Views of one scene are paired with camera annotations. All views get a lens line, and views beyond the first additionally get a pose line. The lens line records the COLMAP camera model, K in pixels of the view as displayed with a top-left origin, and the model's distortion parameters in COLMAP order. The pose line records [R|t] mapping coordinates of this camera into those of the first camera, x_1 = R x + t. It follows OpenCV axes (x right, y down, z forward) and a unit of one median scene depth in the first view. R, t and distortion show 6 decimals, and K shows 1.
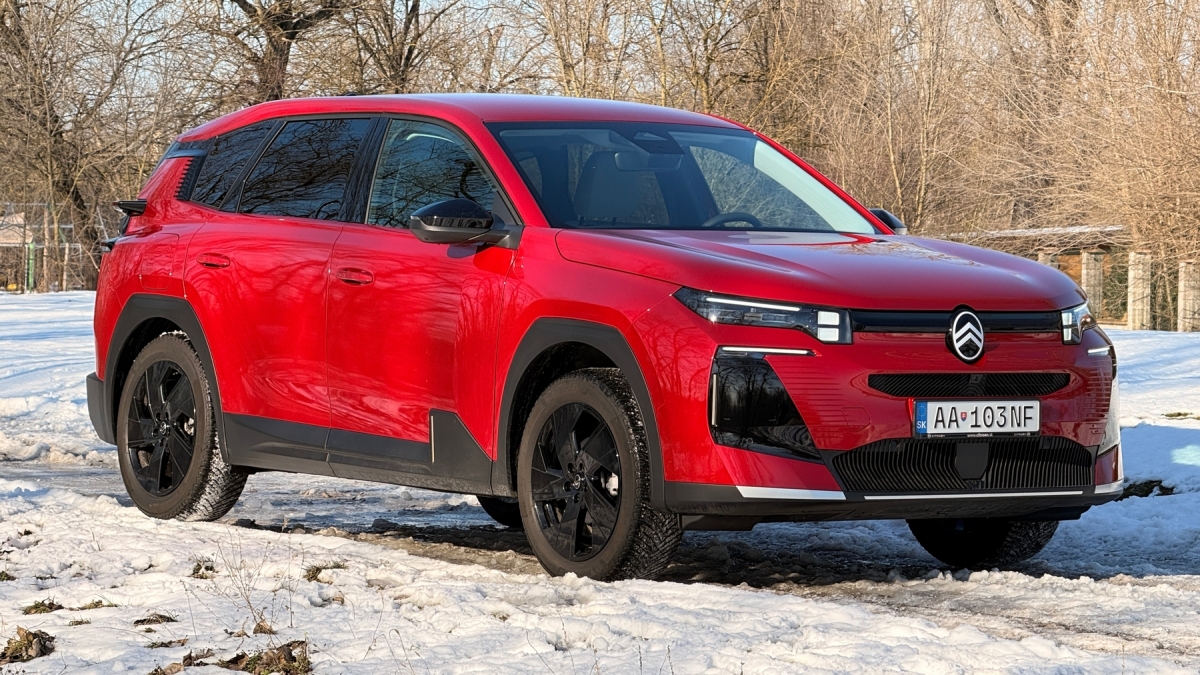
lens RADIAL K [[4479.5, 0, 600.0], [0, 4479.5, 337.5], [0, 0, 1]] dist [0.251060, 0.355755]
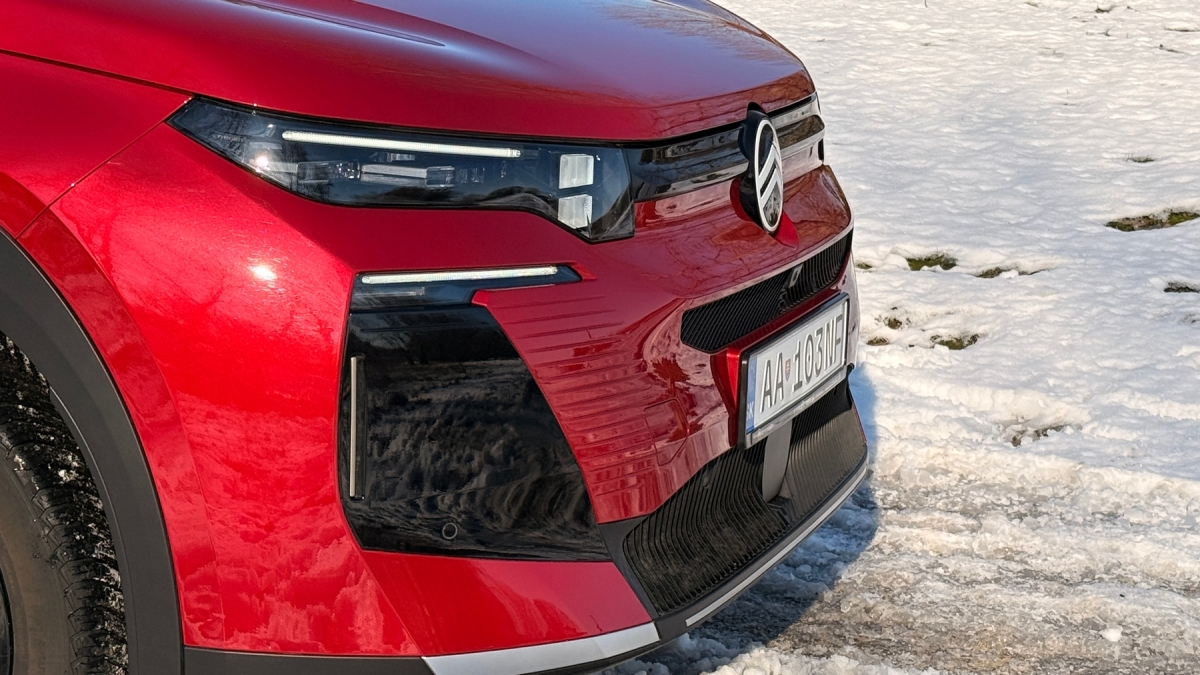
lens RADIAL K [[2570.4, 0, 598.5], [0, 2570.4, 300.7], [0, 0, 1]] dist [0.011838, 4.630351]
pose [[0.822538, -0.087404, 0.561954, -0.071061], [-0.012669, 0.985058, 0.171755, -0.030710], [-0.568569, -0.148395, 0.809140, 0.807928]]
